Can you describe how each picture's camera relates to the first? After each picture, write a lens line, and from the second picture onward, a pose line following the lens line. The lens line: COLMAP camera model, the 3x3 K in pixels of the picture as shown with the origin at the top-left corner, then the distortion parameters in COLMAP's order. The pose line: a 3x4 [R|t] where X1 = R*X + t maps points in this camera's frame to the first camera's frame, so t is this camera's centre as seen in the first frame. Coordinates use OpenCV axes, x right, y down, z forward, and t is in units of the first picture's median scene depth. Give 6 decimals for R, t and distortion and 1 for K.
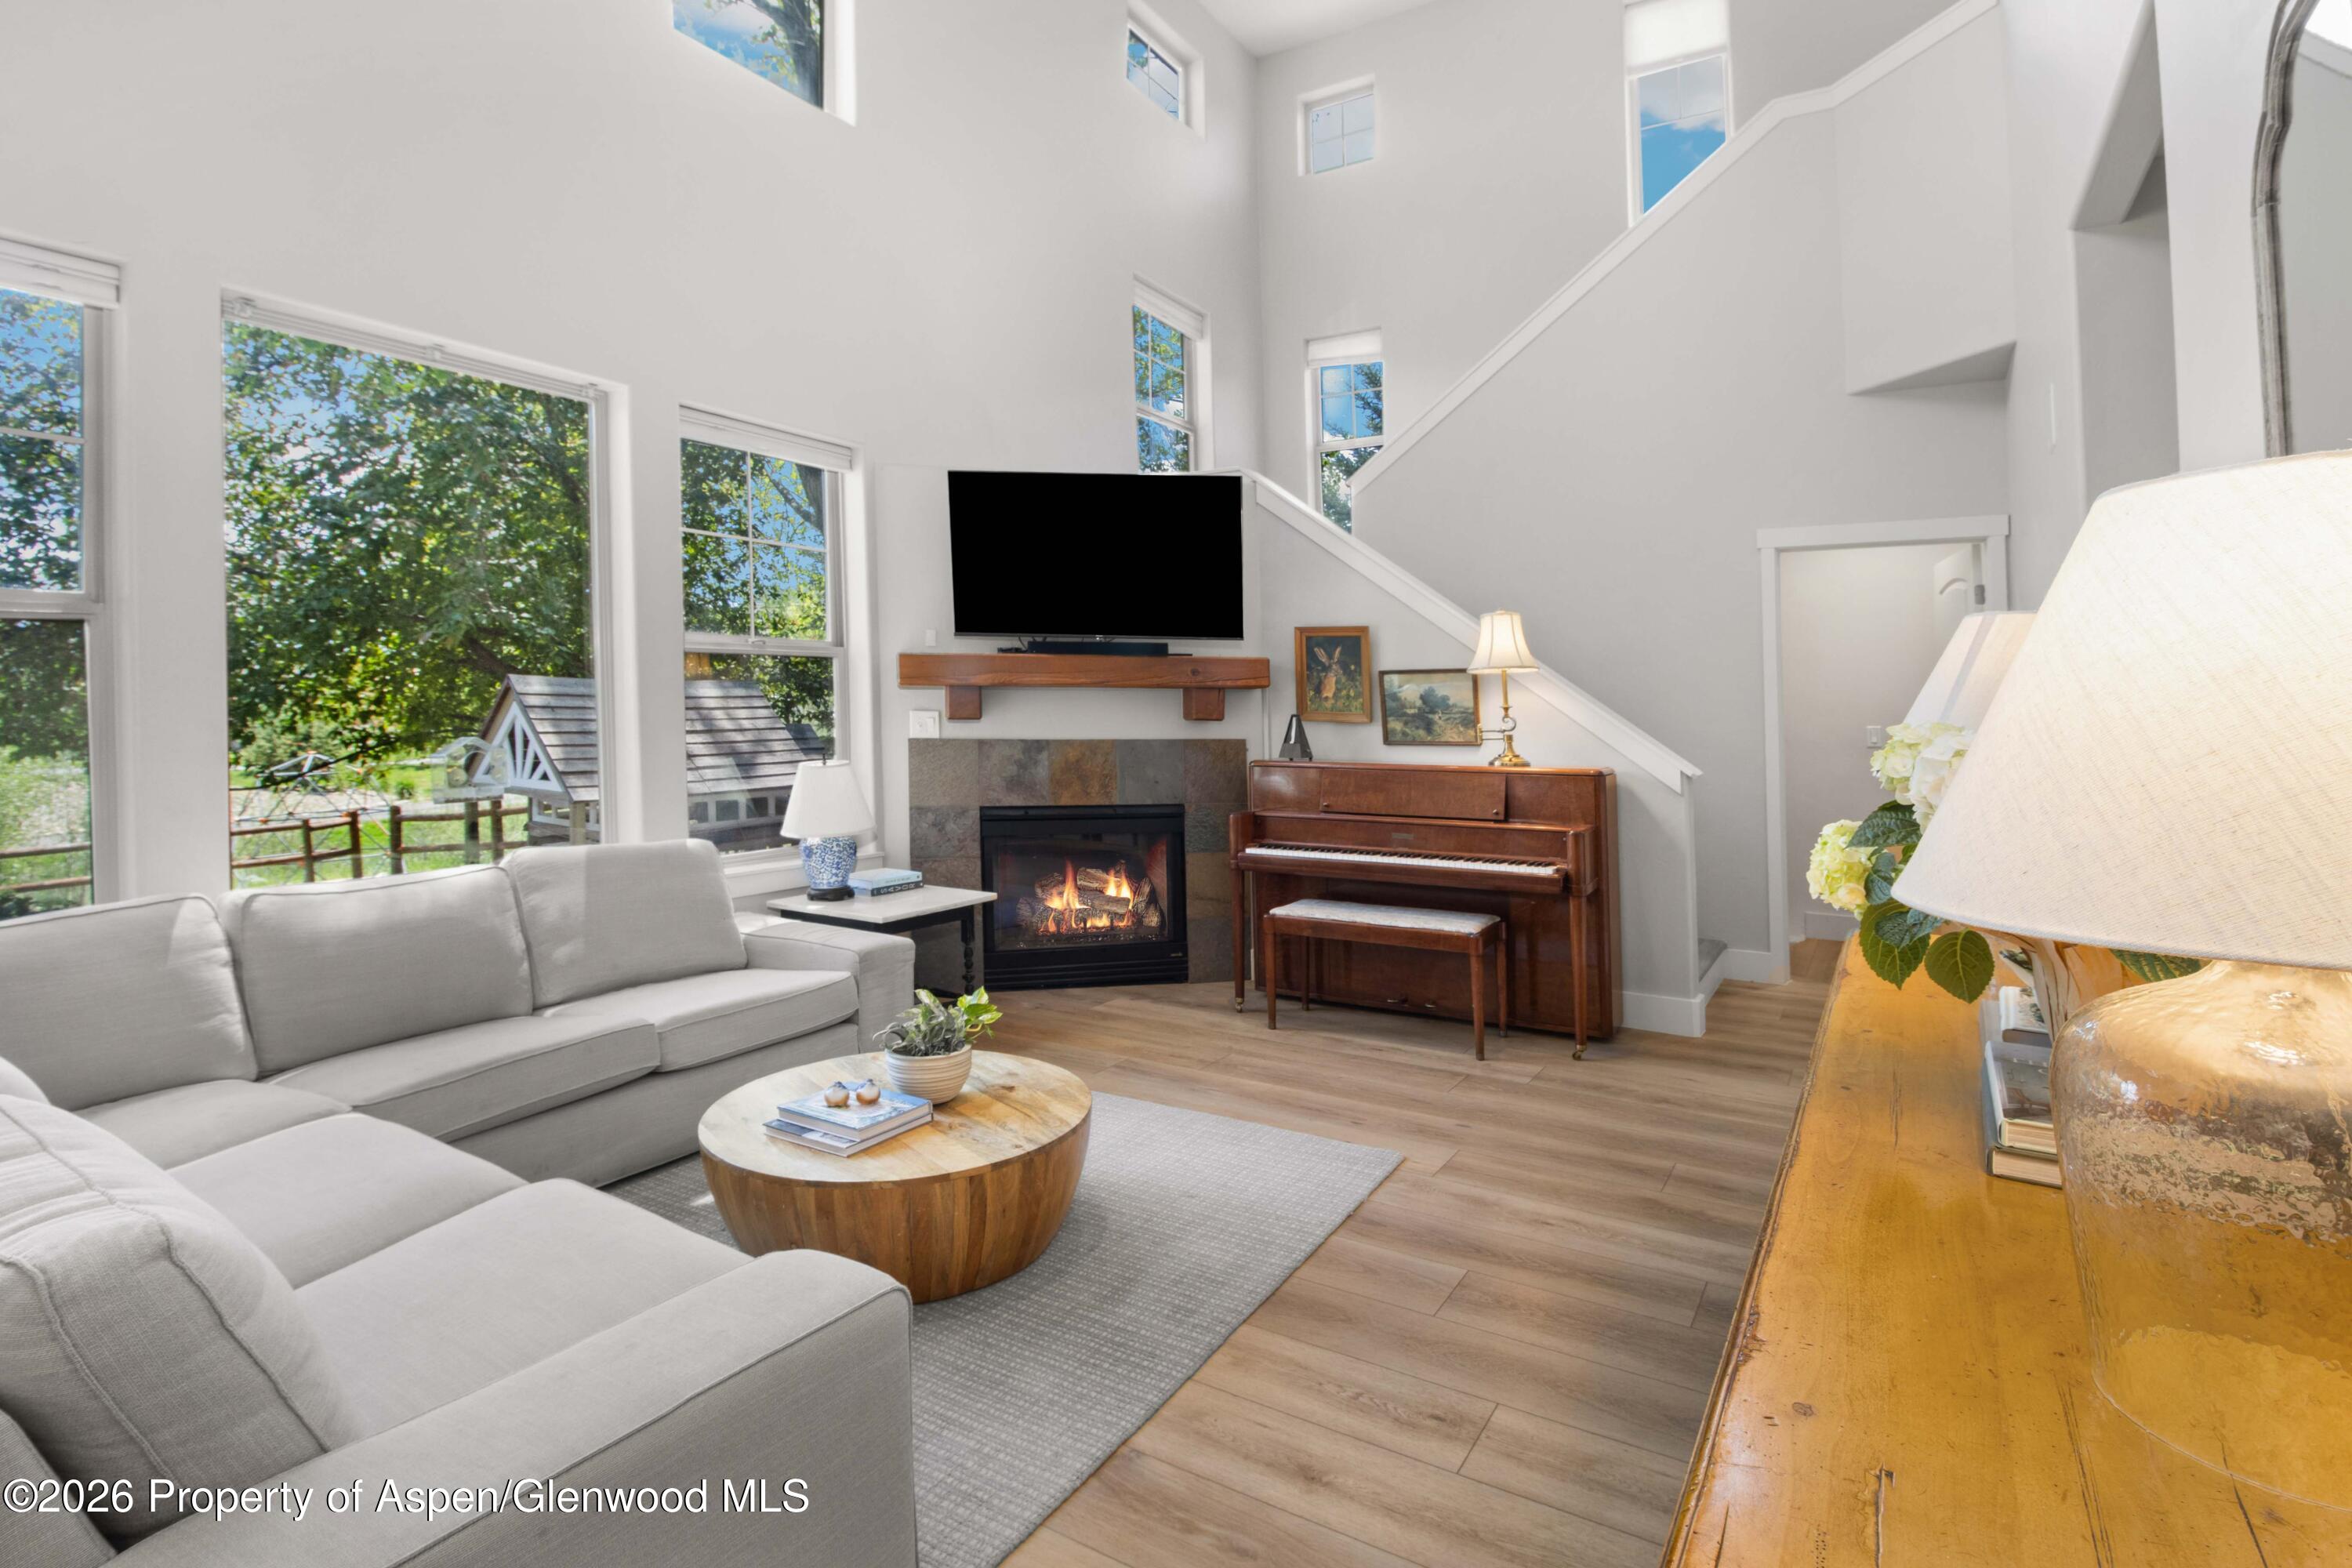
lens RADIAL K [[1108.8, 0, 1215.0], [0, 1108.8, 697.1], [0, 0, 1]] dist [-0.013414, -0.001412]
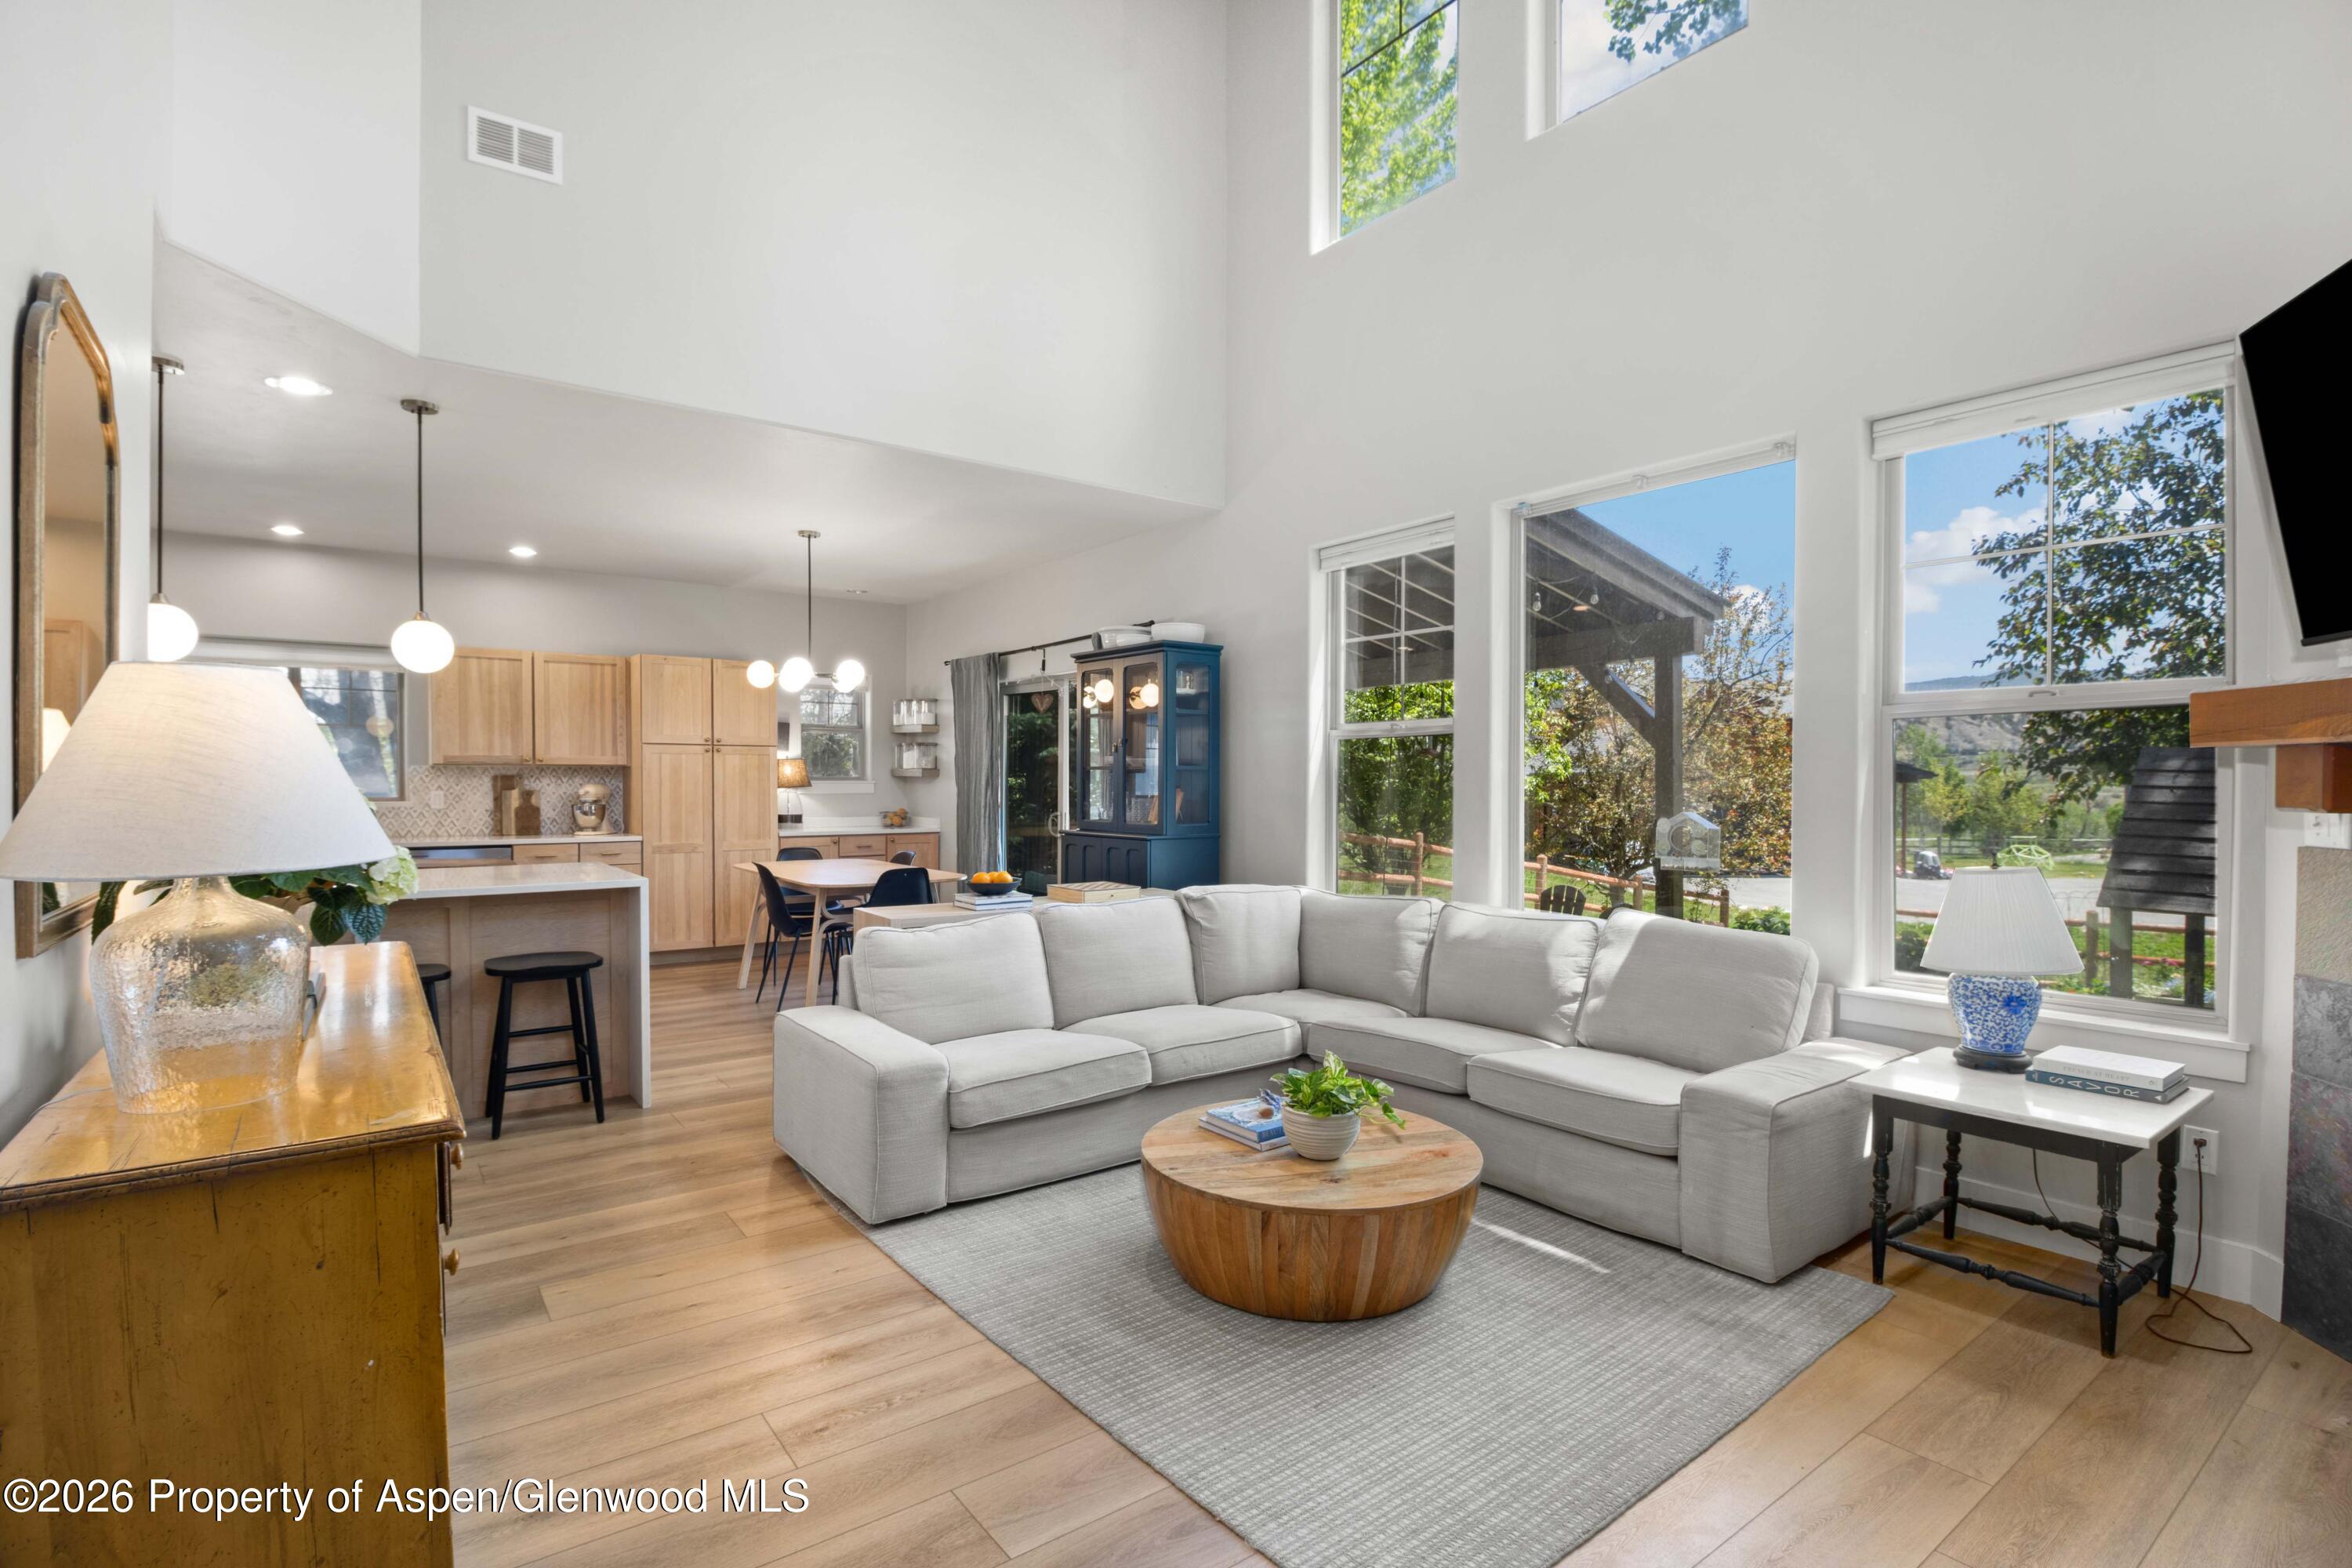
lens RADIAL K [[1108.8, 0, 1174.9], [0, 1108.8, 789.4], [0, 0, 1]] dist [-0.013414, -0.001412]
pose [[-0.365244, 0.007461, -0.930882, 0.897904], [0.010374, 0.999938, 0.003944, -0.001197], [0.930854, -0.008216, -0.365299, 1.413116]]
